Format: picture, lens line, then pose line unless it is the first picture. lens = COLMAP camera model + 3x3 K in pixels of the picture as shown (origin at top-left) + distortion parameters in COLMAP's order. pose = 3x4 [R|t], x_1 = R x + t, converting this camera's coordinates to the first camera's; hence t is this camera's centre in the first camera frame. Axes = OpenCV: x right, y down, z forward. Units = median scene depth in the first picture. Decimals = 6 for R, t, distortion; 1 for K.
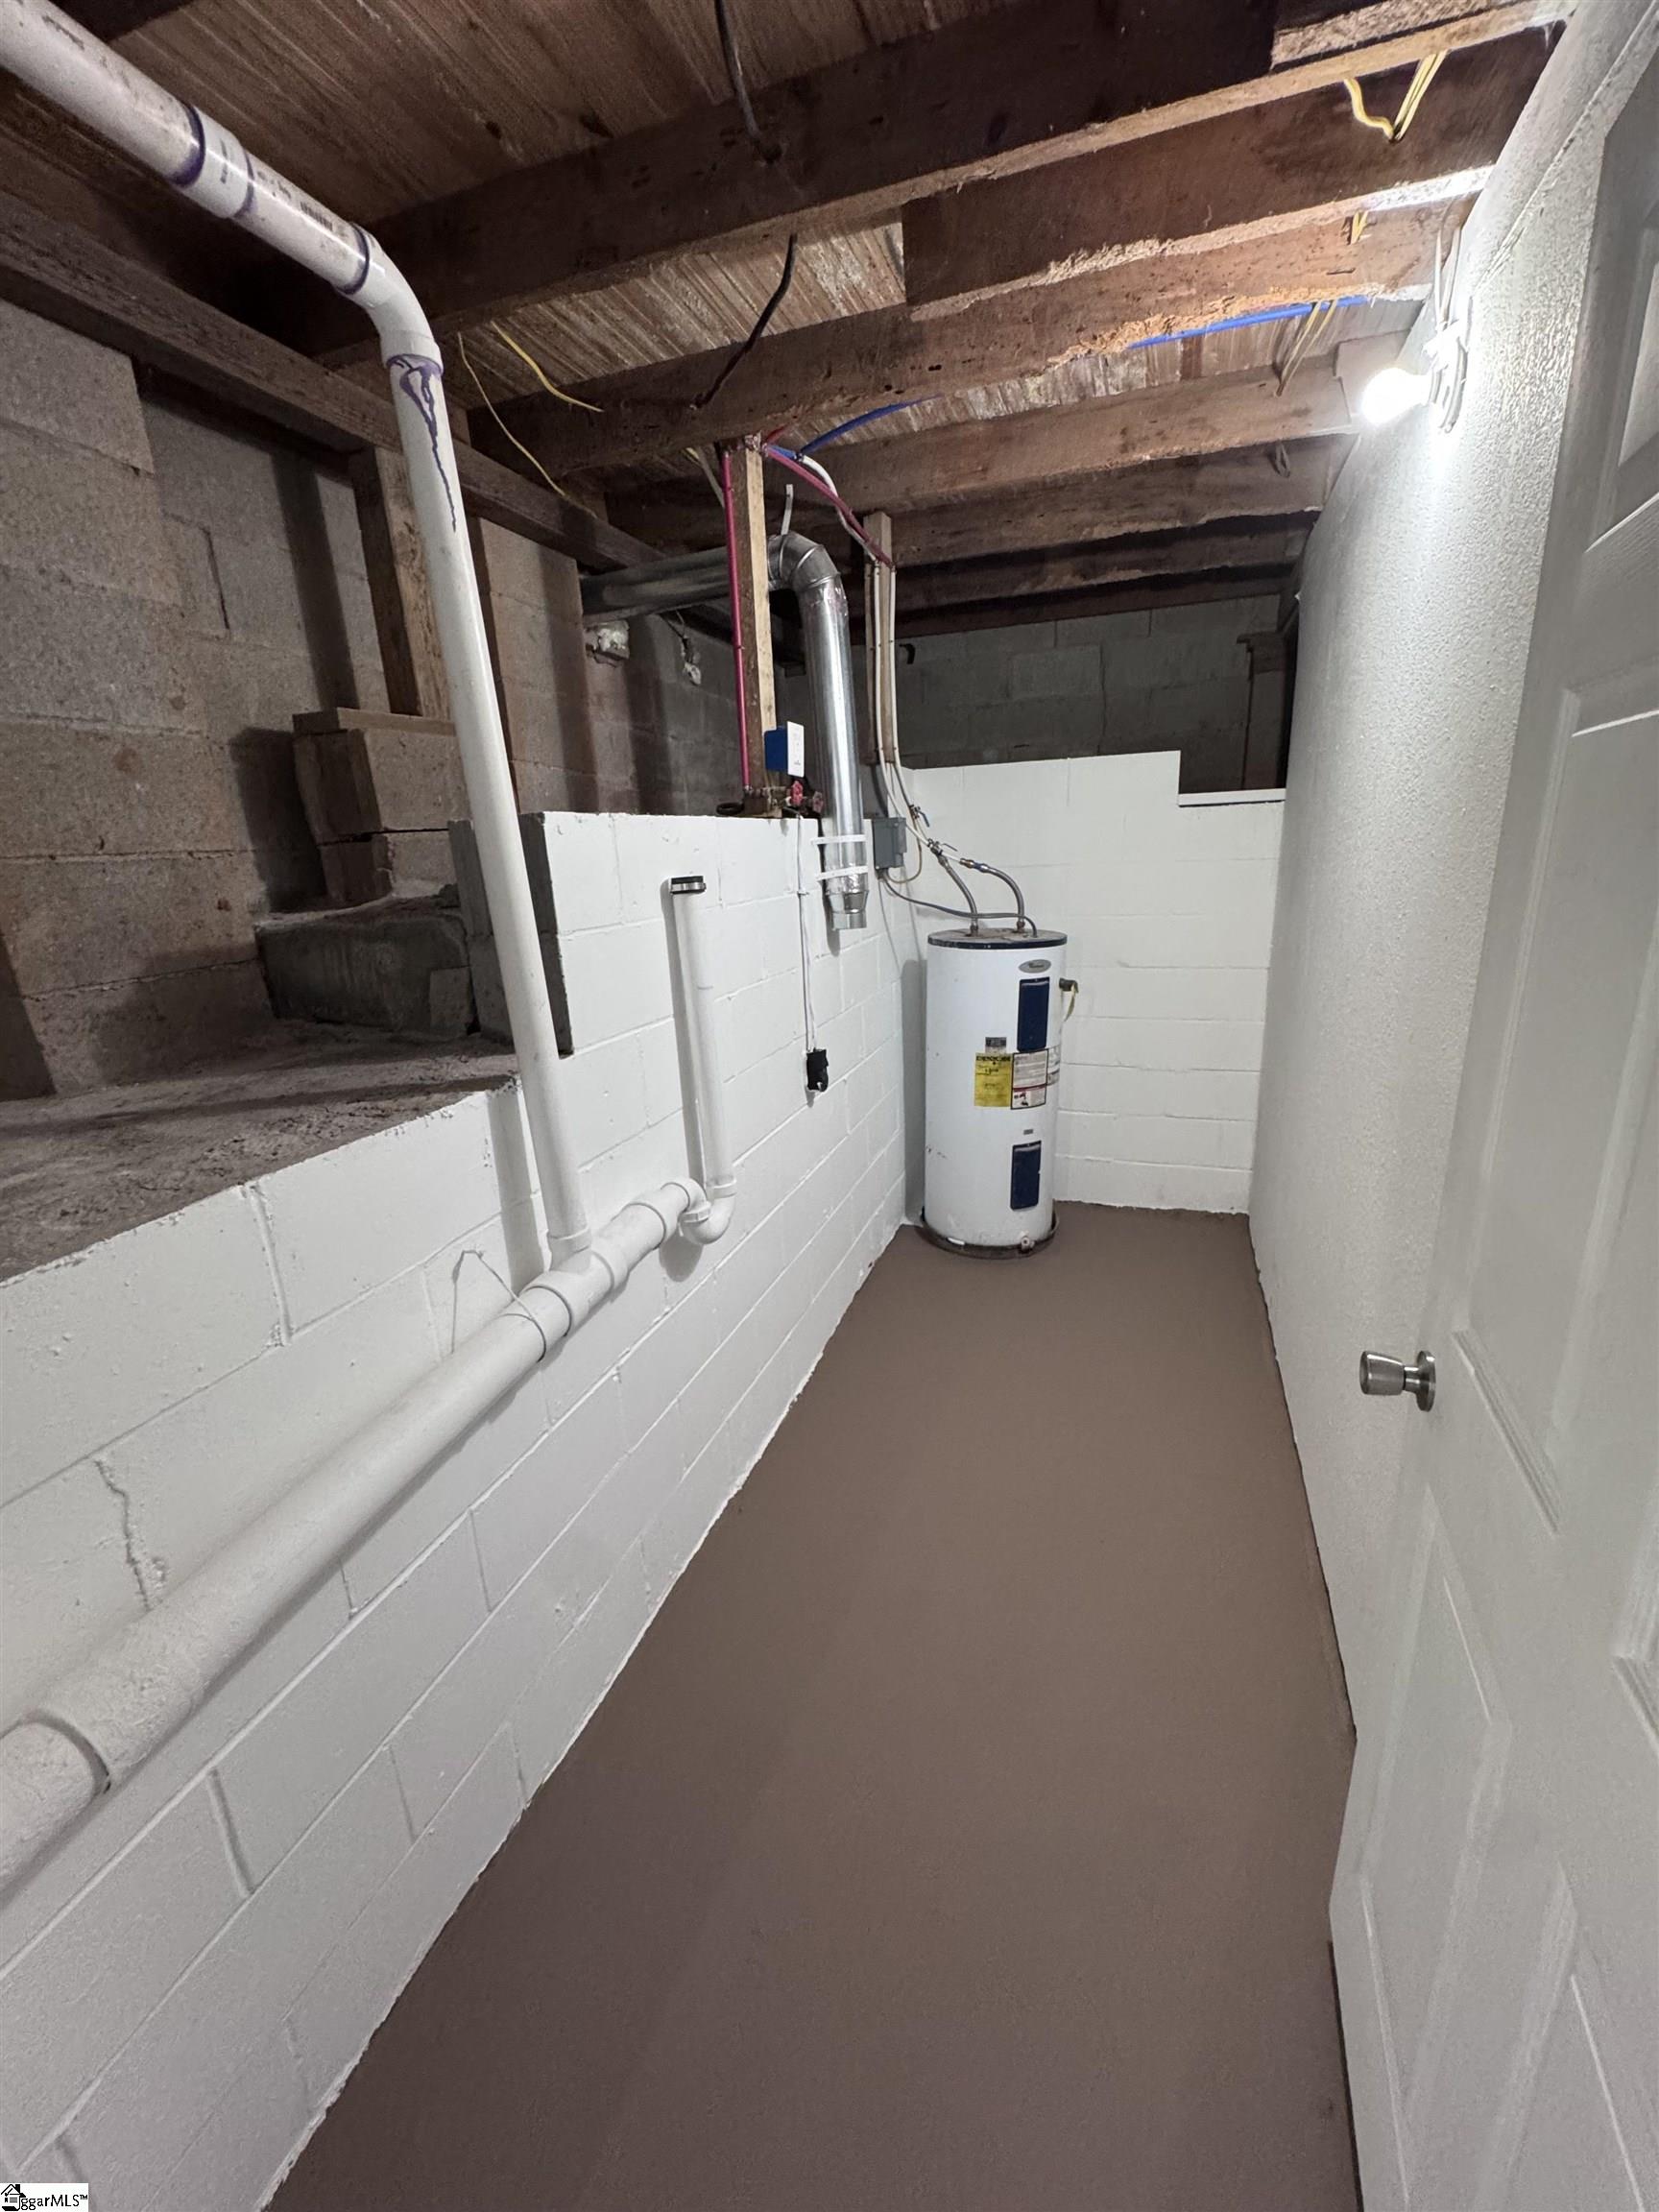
lens RADIAL K [[880.3, 0, 835.1], [0, 880.3, 1107.7], [0, 0, 1]] dist [-0.003585, -0.000292]
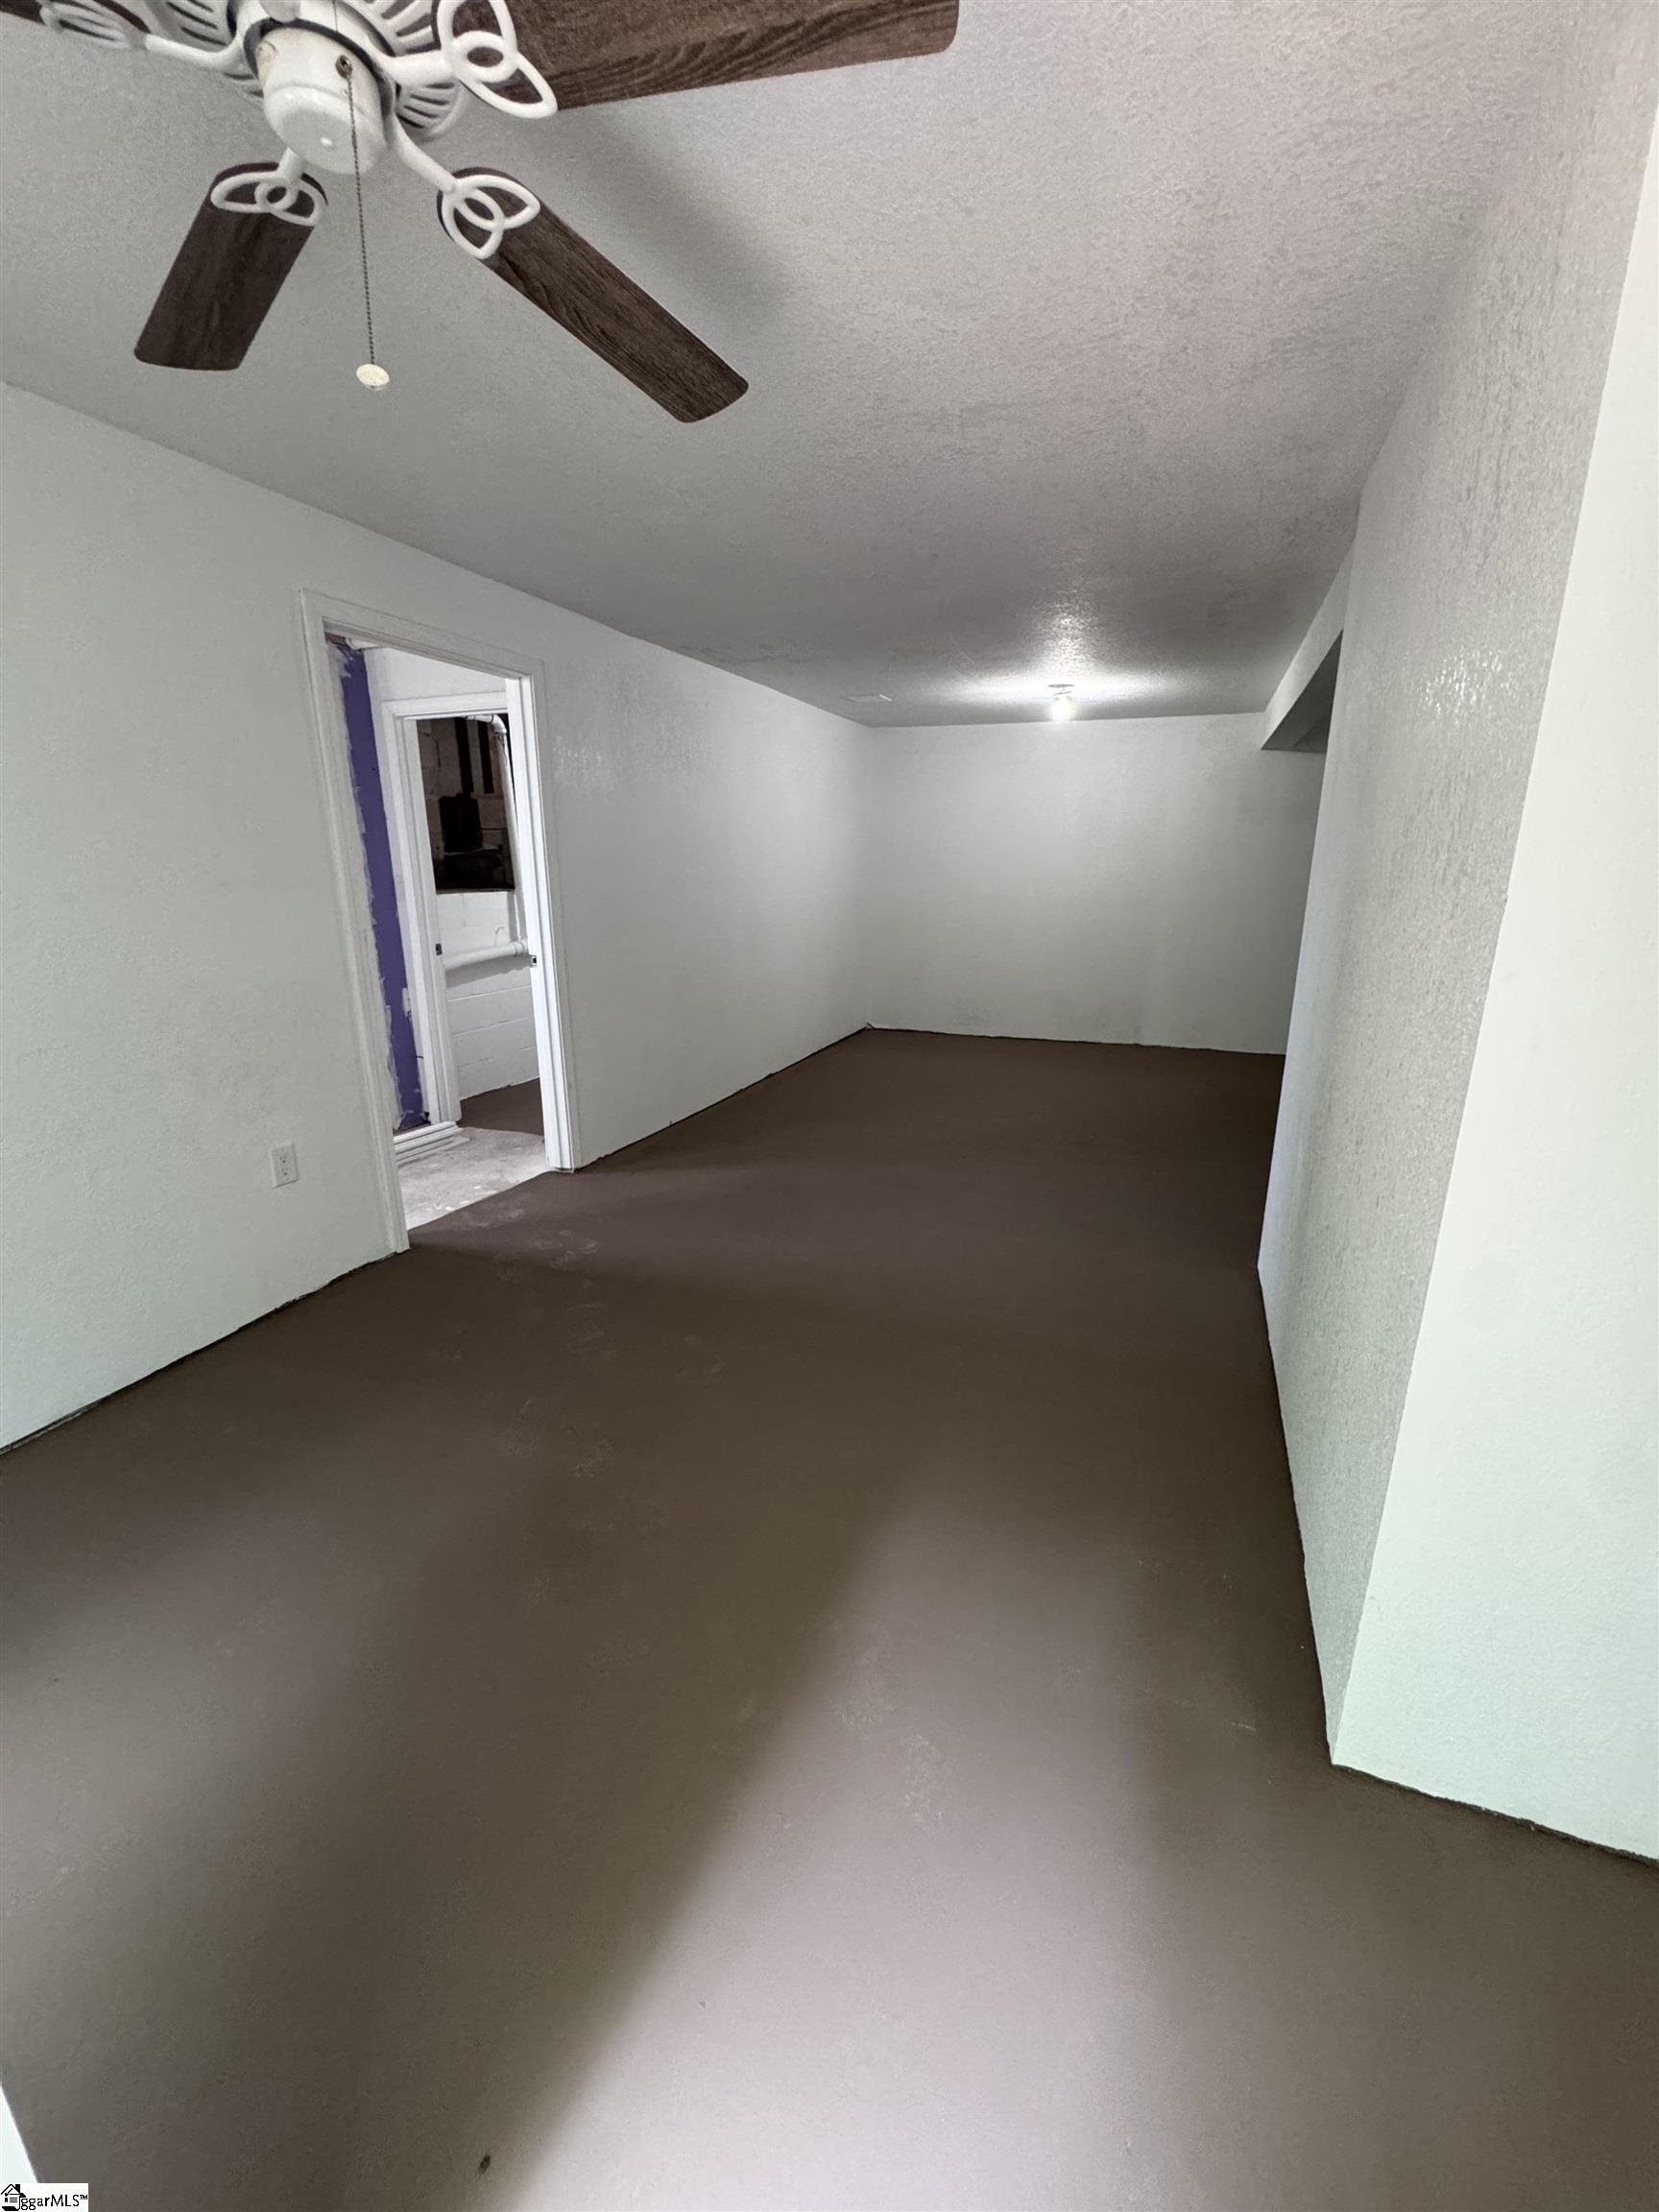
lens RADIAL K [[880.3, 0, 830.3], [0, 880.3, 1097.2], [0, 0, 1]] dist [-0.003585, -0.000292]
pose [[0.998544, 0.049473, -0.021484, 0.945067], [-0.049974, 0.998475, -0.023463, 0.722835], [0.020291, 0.024503, 0.999494, -2.314281]]
